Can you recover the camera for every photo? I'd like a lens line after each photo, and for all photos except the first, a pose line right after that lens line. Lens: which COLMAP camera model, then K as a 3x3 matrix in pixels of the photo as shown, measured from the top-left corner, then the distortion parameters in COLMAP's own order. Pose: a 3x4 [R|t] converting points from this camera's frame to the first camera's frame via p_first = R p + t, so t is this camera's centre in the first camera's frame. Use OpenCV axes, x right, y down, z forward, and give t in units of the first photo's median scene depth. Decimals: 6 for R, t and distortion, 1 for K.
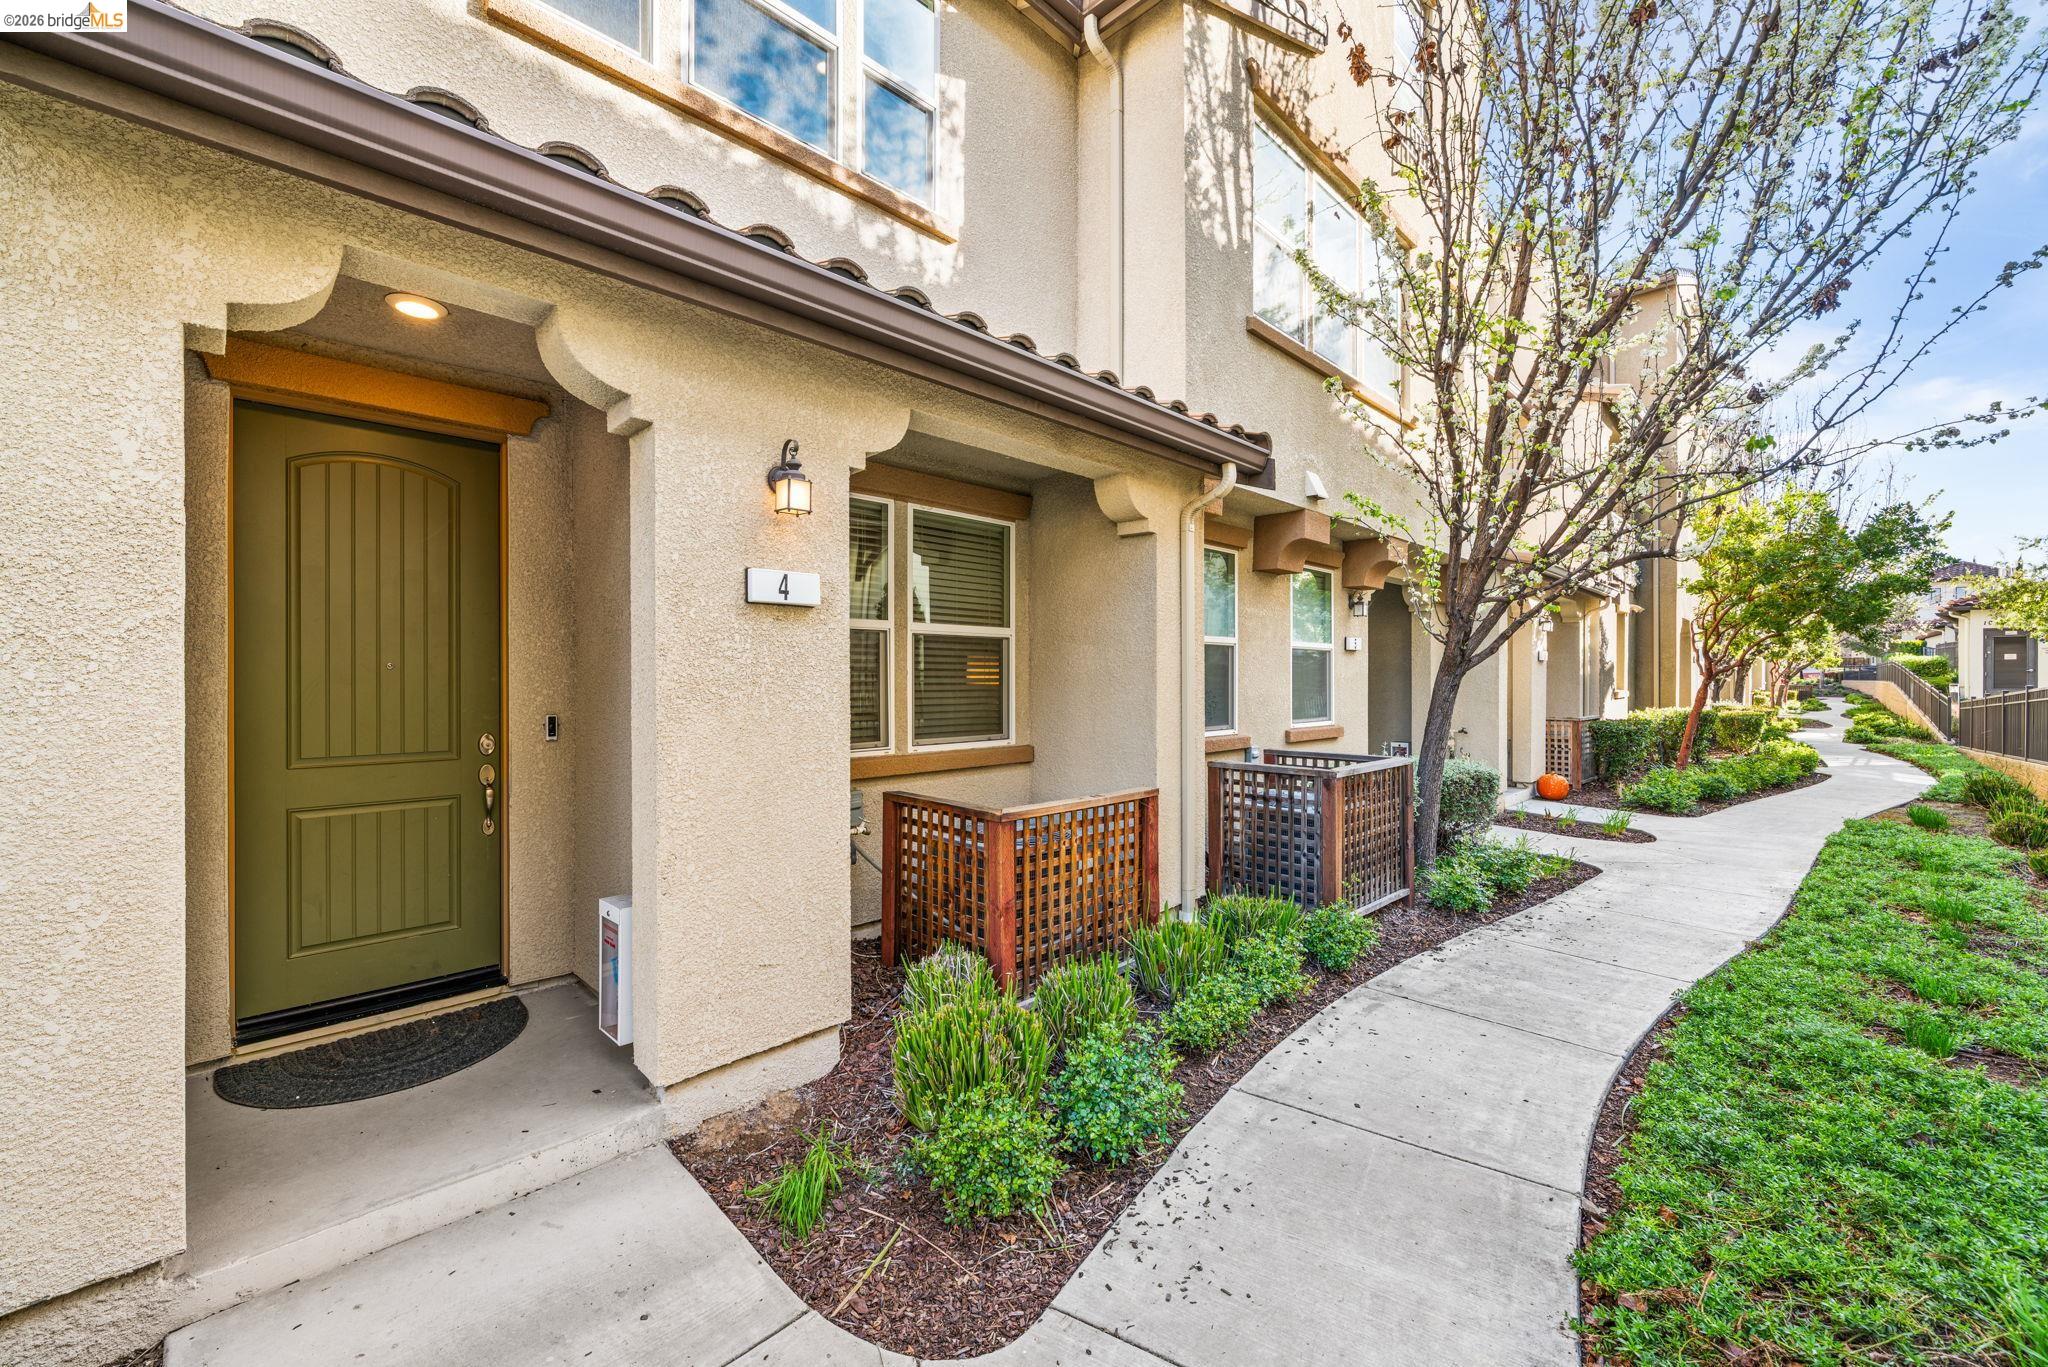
lens RADIAL K [[814.0, 0, 1029.5], [0, 814.0, 670.7], [0, 0, 1]] dist [-0.005675, 0.000146]
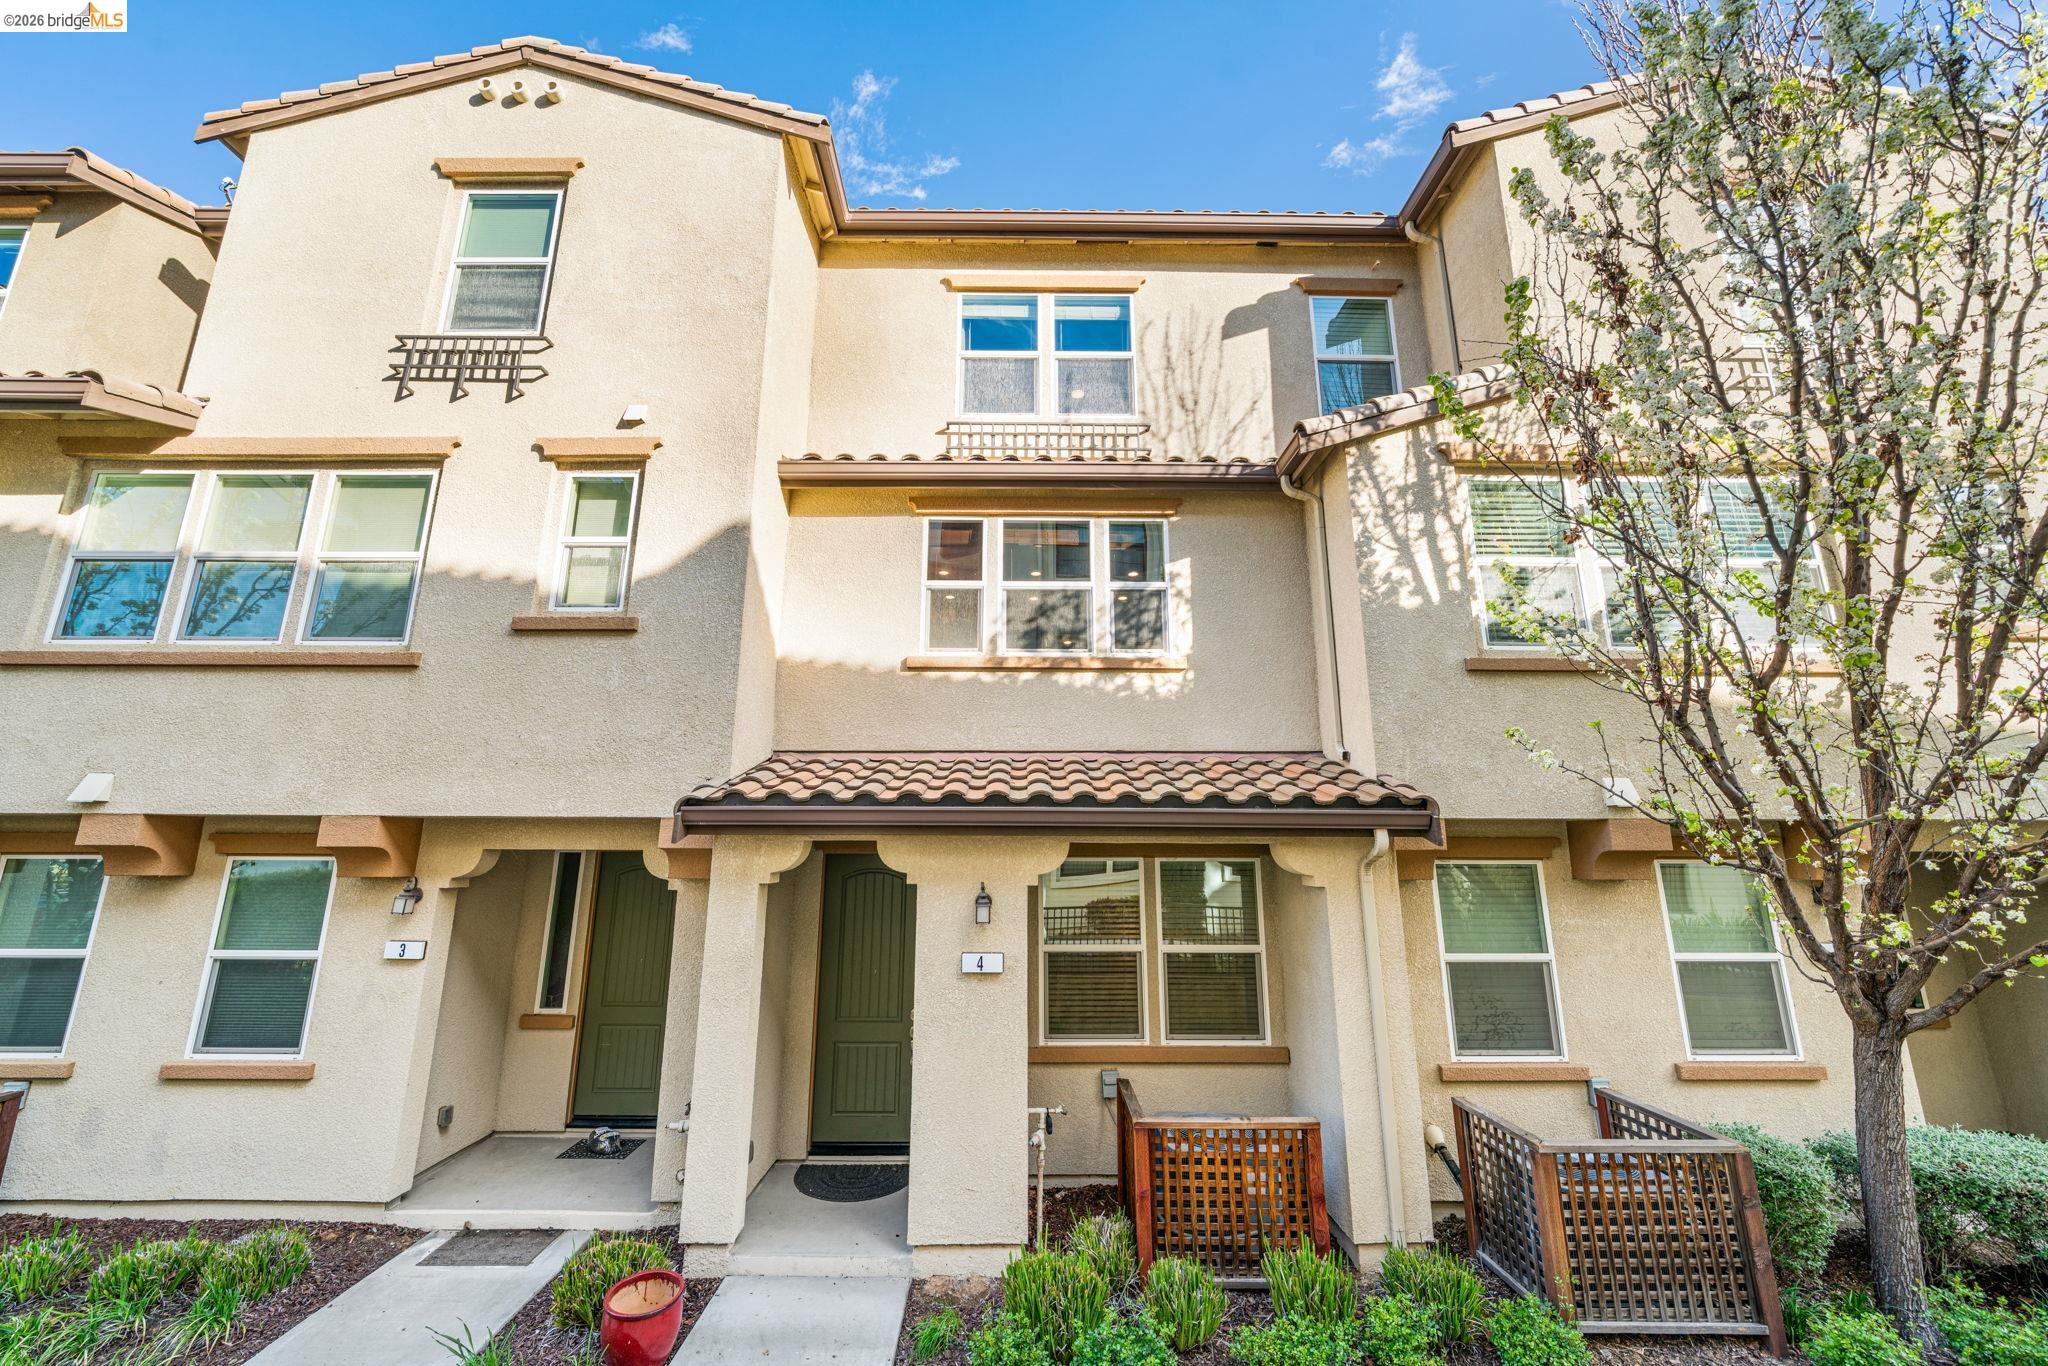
lens RADIAL K [[772.8, 0, 1016.2], [0, 772.8, 675.1], [0, 0, 1]] dist [-0.006753, 0.000108]
pose [[0.717155, -0.142008, -0.682292, 0.748807], [-0.003208, 0.978336, -0.206997, -0.274152], [0.696906, 0.150638, 0.701163, -0.189481]]
